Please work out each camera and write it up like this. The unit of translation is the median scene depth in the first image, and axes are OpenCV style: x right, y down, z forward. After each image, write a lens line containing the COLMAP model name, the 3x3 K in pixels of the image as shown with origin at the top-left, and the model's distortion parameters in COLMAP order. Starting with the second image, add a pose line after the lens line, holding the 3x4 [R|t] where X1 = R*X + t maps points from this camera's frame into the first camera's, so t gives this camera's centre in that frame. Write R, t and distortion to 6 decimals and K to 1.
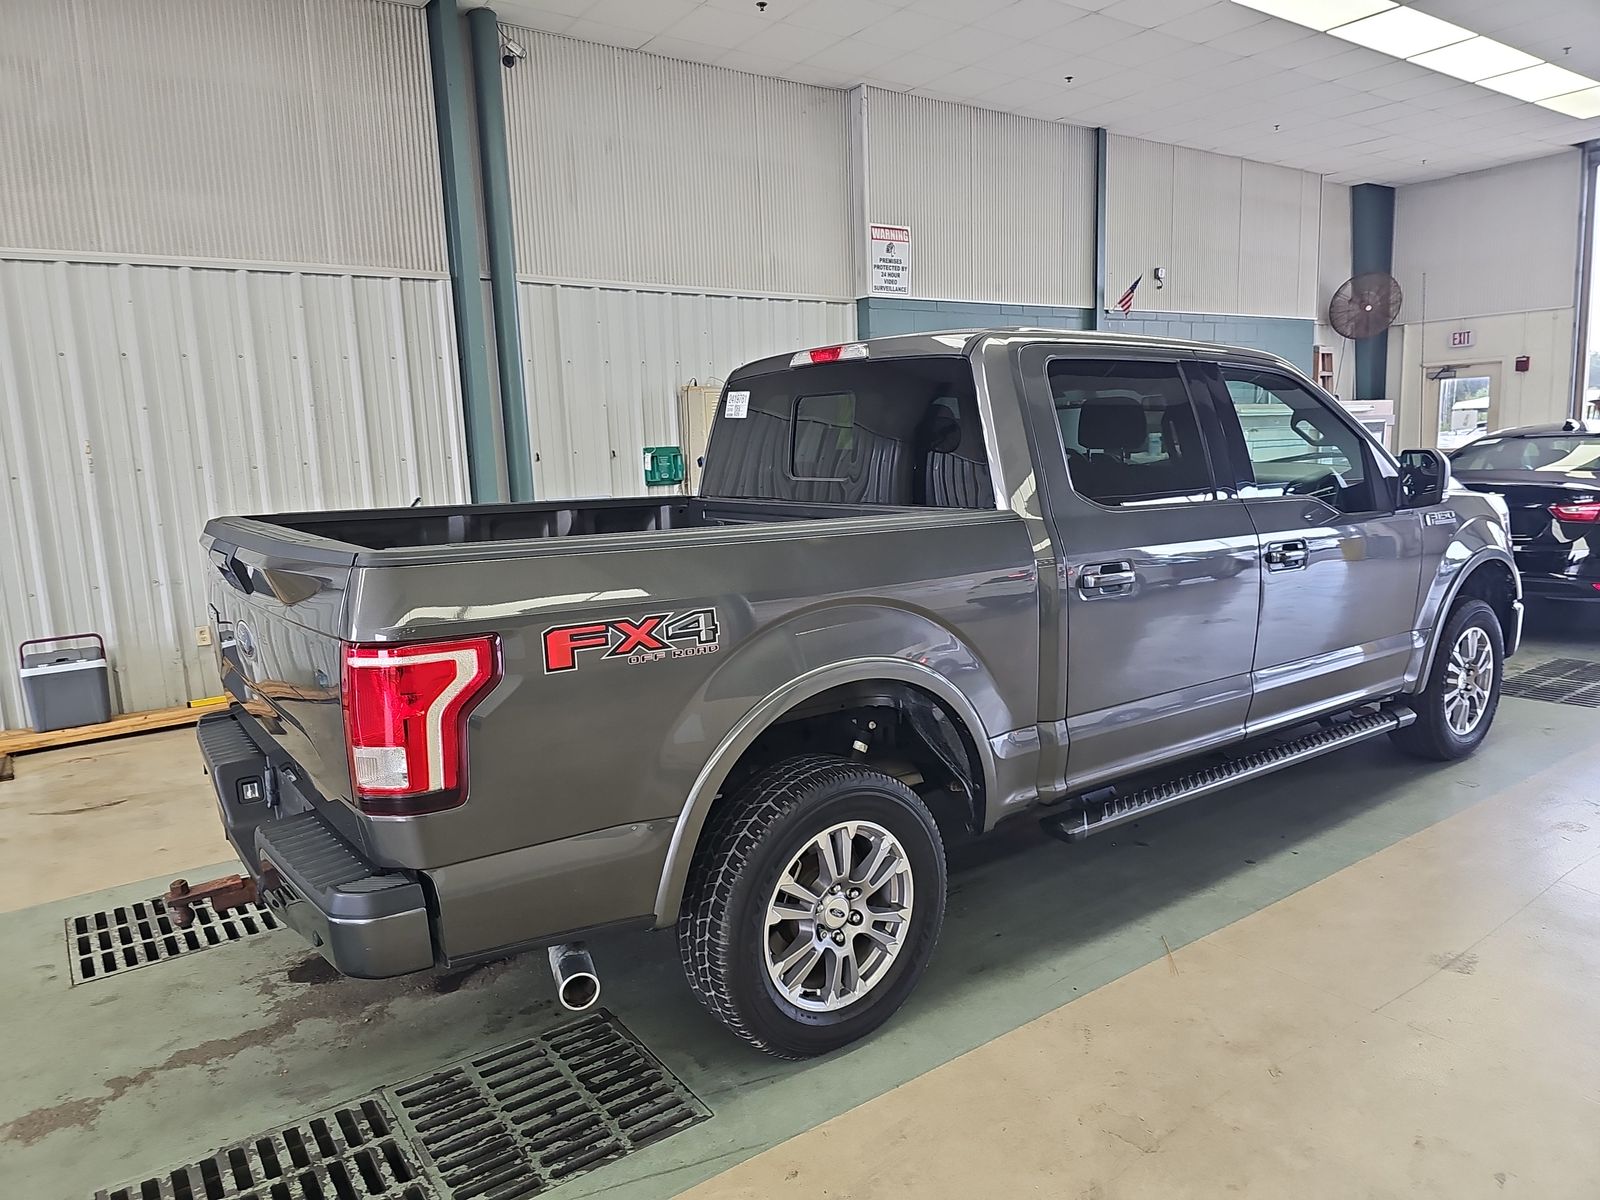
lens RADIAL K [[1066.2, 0, 788.3], [0, 1066.2, 610.8], [0, 0, 1]] dist [0.018211, -0.031276]
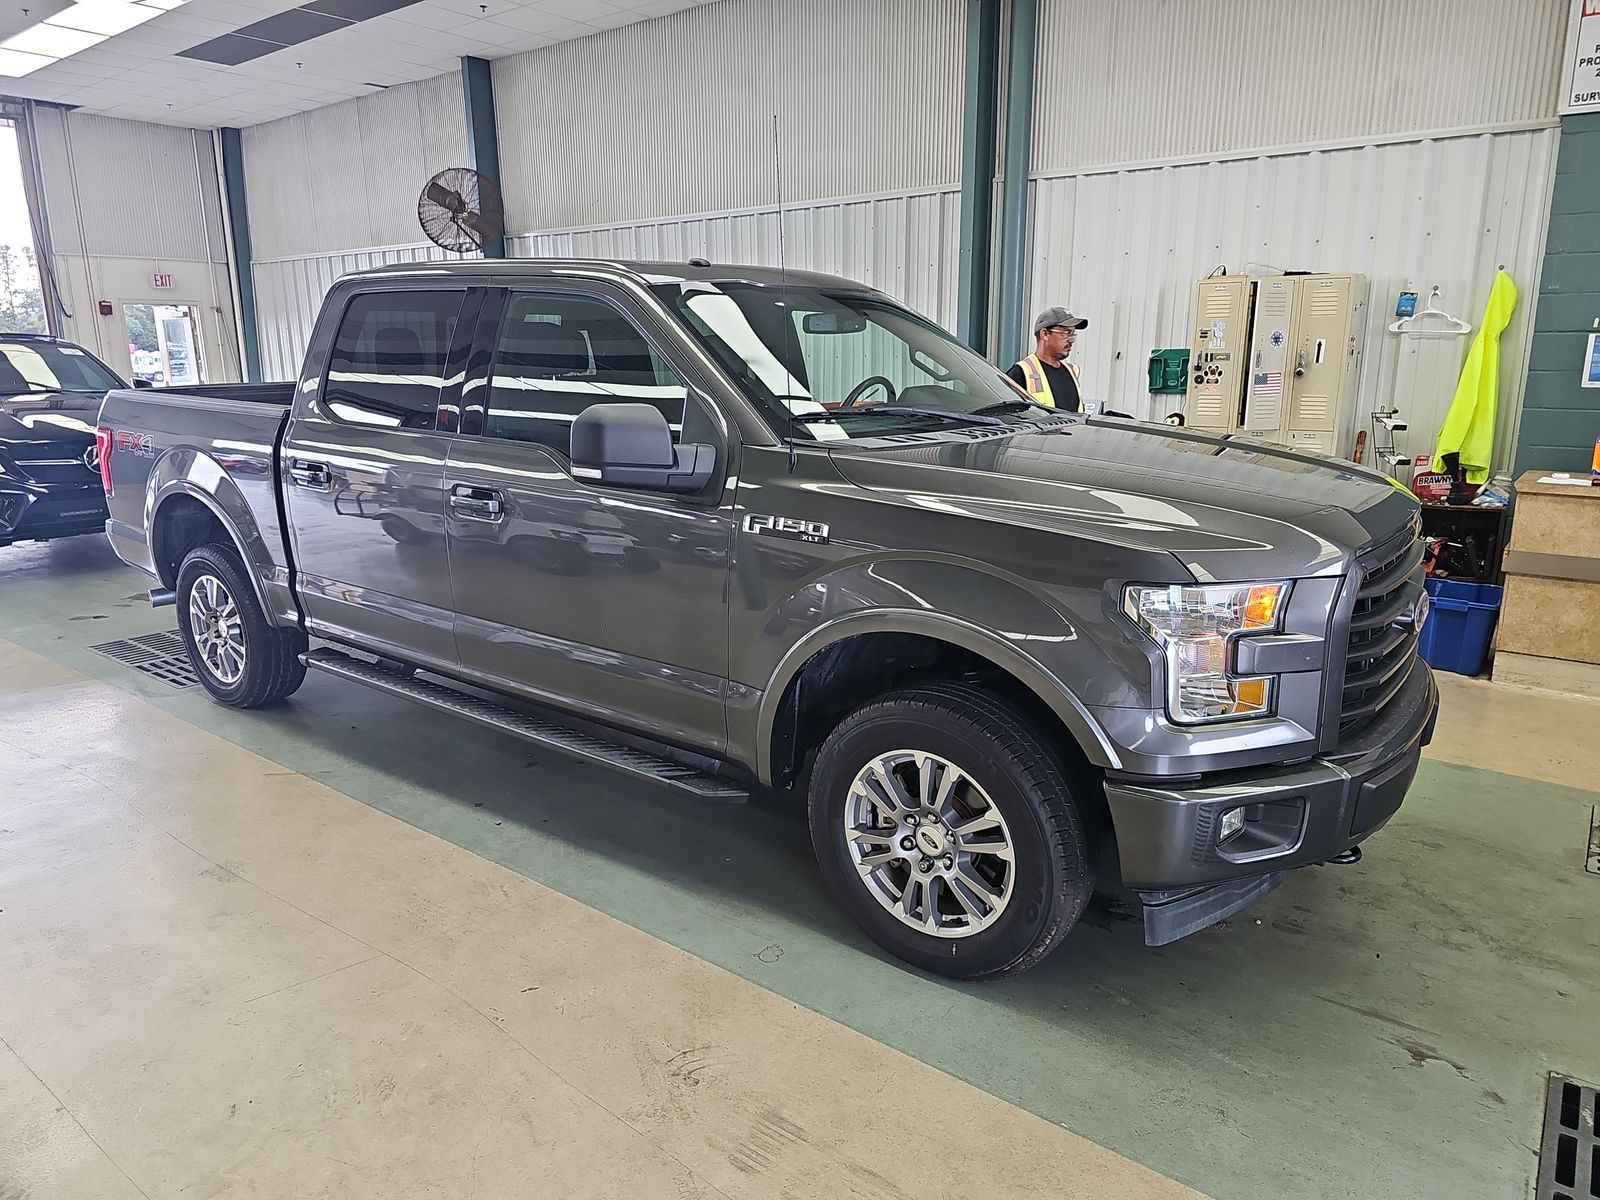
lens RADIAL K [[1066.2, 0, 795.6], [0, 1066.2, 600.5], [0, 0, 1]] dist [0.018211, -0.031276]
pose [[0.287944, 0.251518, -0.924028, 0.876929], [-0.152275, 0.964642, 0.215122, -0.129528], [0.945463, 0.078763, 0.316063, 0.603689]]
